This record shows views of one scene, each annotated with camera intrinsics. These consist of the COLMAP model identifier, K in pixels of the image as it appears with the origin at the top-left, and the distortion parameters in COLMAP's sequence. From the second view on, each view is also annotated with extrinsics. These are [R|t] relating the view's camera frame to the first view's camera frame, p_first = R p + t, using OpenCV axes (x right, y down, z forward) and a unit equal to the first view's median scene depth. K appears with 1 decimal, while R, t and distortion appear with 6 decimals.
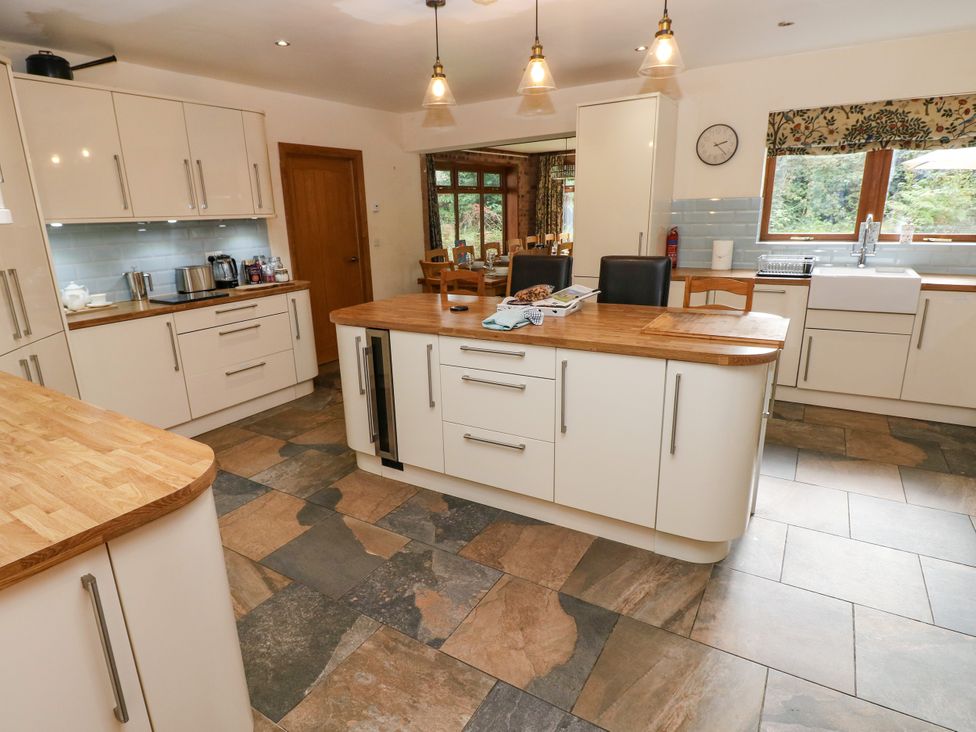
lens RADIAL K [[550.9, 0, 461.0], [0, 550.9, 372.1], [0, 0, 1]] dist [0.000543, -0.012902]
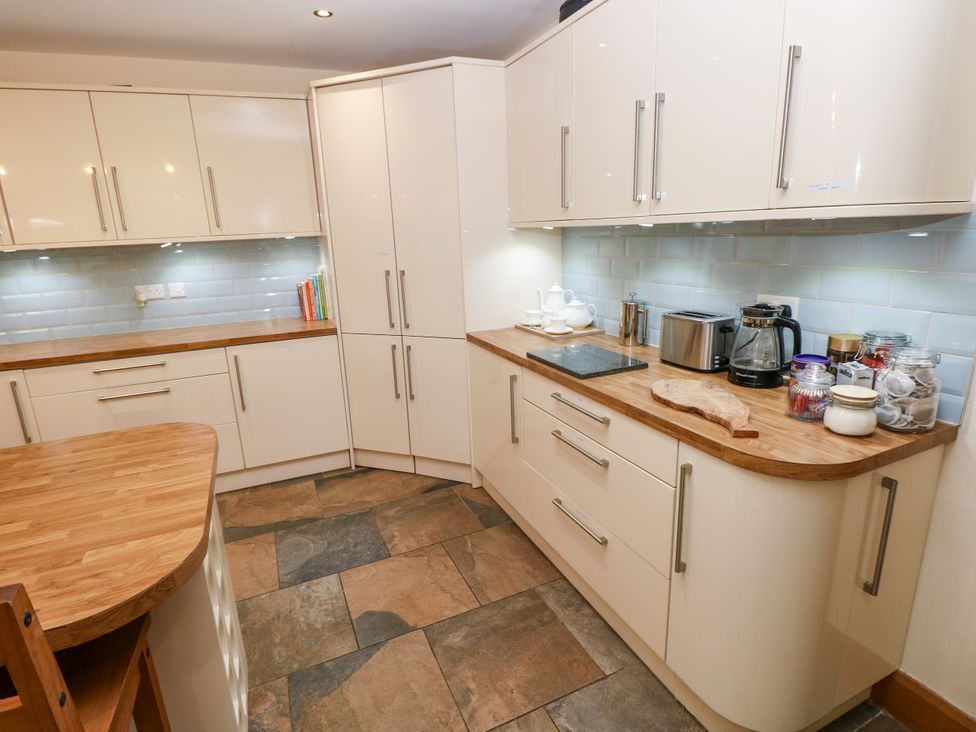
lens RADIAL K [[509.2, 0, 484.7], [0, 509.2, 364.2], [0, 0, 1]] dist [0.000847, -0.013290]
pose [[-0.538134, 0.269515, -0.798607, -0.009785], [-0.184591, 0.886810, 0.423667, -0.365343], [0.822397, 0.375405, -0.427473, 1.237466]]
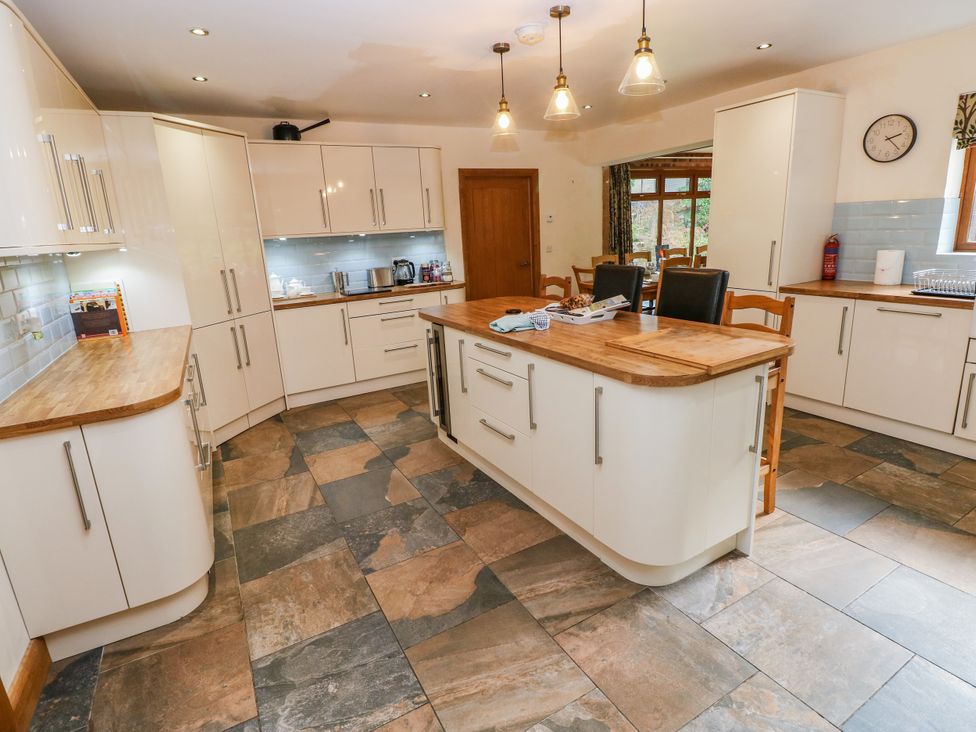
lens RADIAL K [[509.2, 0, 479.4], [0, 509.2, 359.6], [0, 0, 1]] dist [0.000847, -0.013290]
pose [[0.881308, 0.103066, -0.461166, 0.372608], [-0.106430, 0.994143, 0.018789, -0.024460], [0.460401, 0.032522, 0.887115, 0.031754]]
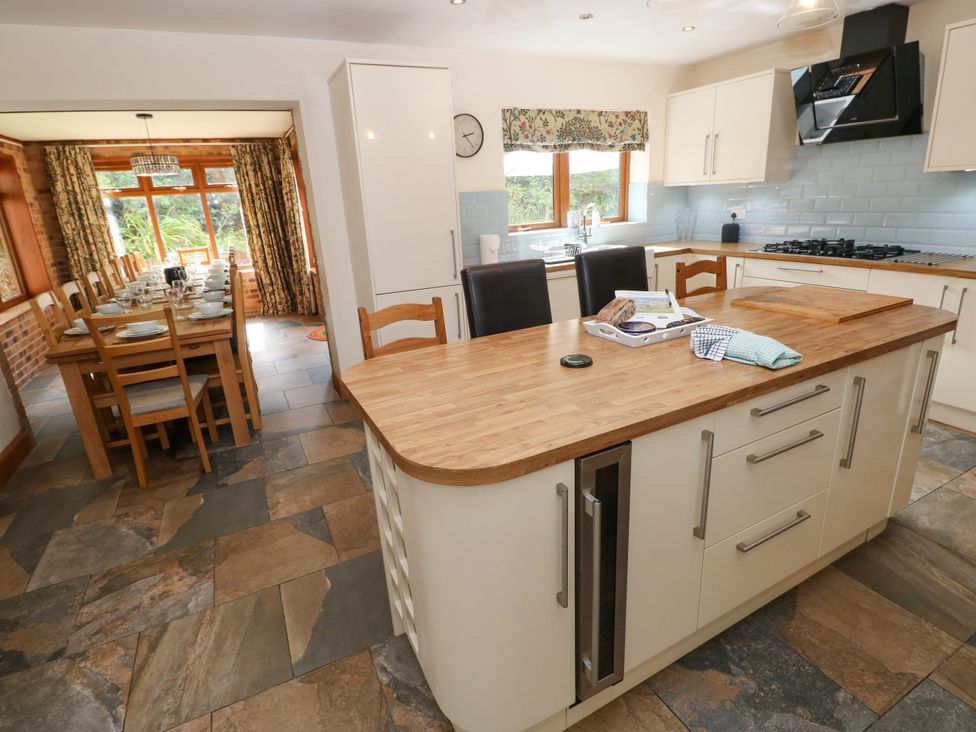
lens RADIAL K [[509.2, 0, 485.7], [0, 509.2, 357.8], [0, 0, 1]] dist [0.000847, -0.013290]
pose [[0.502786, -0.256820, 0.825379, -0.421502], [0.279933, 0.951765, 0.125623, -0.182995], [-0.817829, 0.167889, 0.550426, 0.679138]]
